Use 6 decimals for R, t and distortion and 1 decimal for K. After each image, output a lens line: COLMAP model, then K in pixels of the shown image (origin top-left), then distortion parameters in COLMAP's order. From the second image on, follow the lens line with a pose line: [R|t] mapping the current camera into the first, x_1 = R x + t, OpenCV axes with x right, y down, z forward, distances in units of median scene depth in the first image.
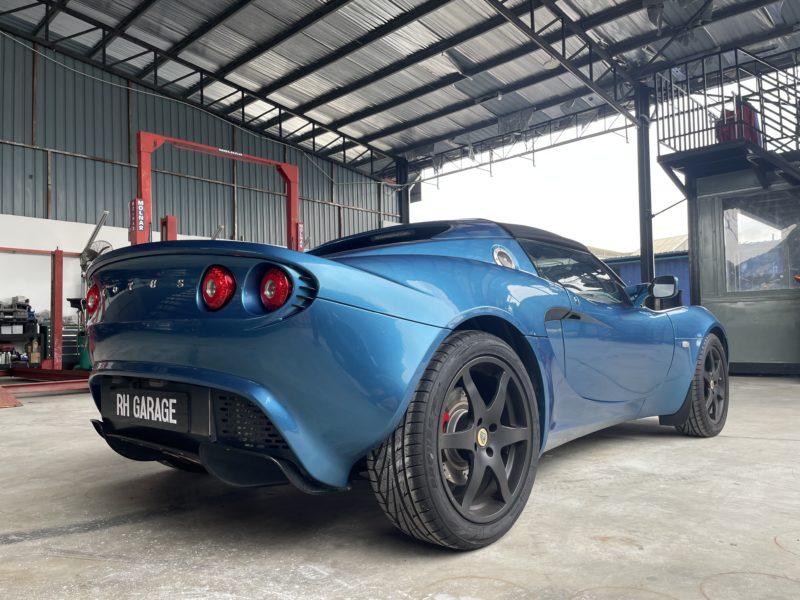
lens RADIAL K [[614.7, 0, 395.3], [0, 614.7, 303.5], [0, 0, 1]] dist [0.079485, -0.100672]
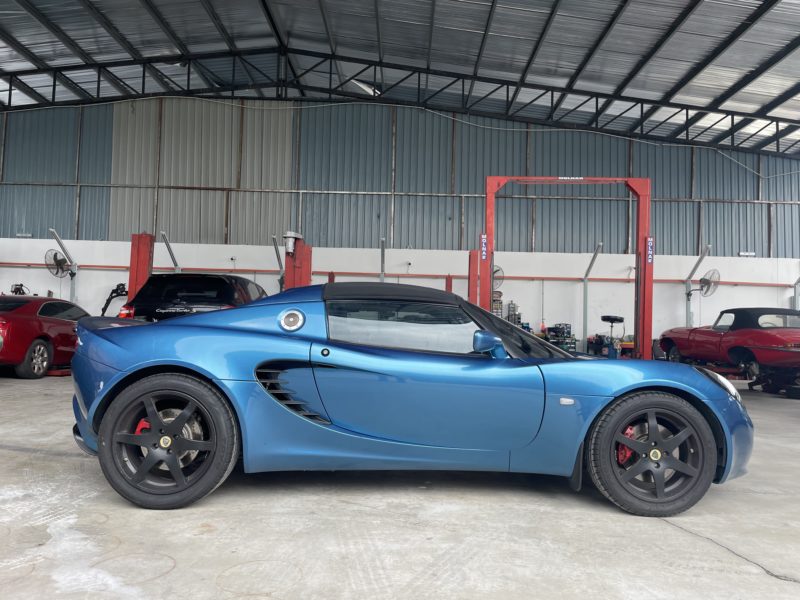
lens RADIAL K [[614.7, 0, 401.2], [0, 614.7, 299.6], [0, 0, 1]] dist [0.079485, -0.100672]
pose [[0.683967, -0.005743, -0.729490, 0.261241], [-0.002520, 0.999944, -0.010234, -0.020264], [0.729508, 0.008838, 0.683915, 0.052579]]
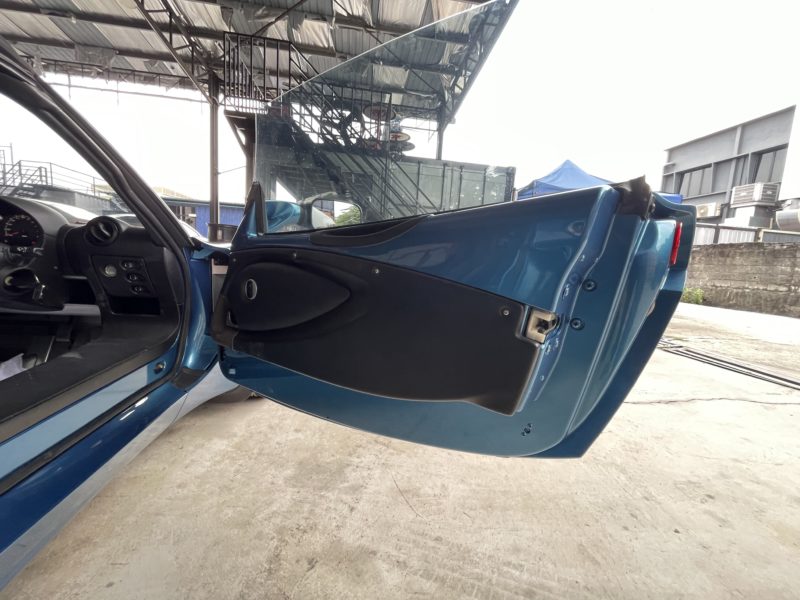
lens RADIAL K [[322.5, 0, 397.7], [0, 322.5, 300.2], [0, 0, 1]] dist [-0.000427, -0.000513]
pose [[0.618624, -0.032681, 0.785007, 0.075306], [-0.118550, 0.983813, 0.134381, 0.000270], [-0.776692, -0.176194, 0.604736, 0.176945]]
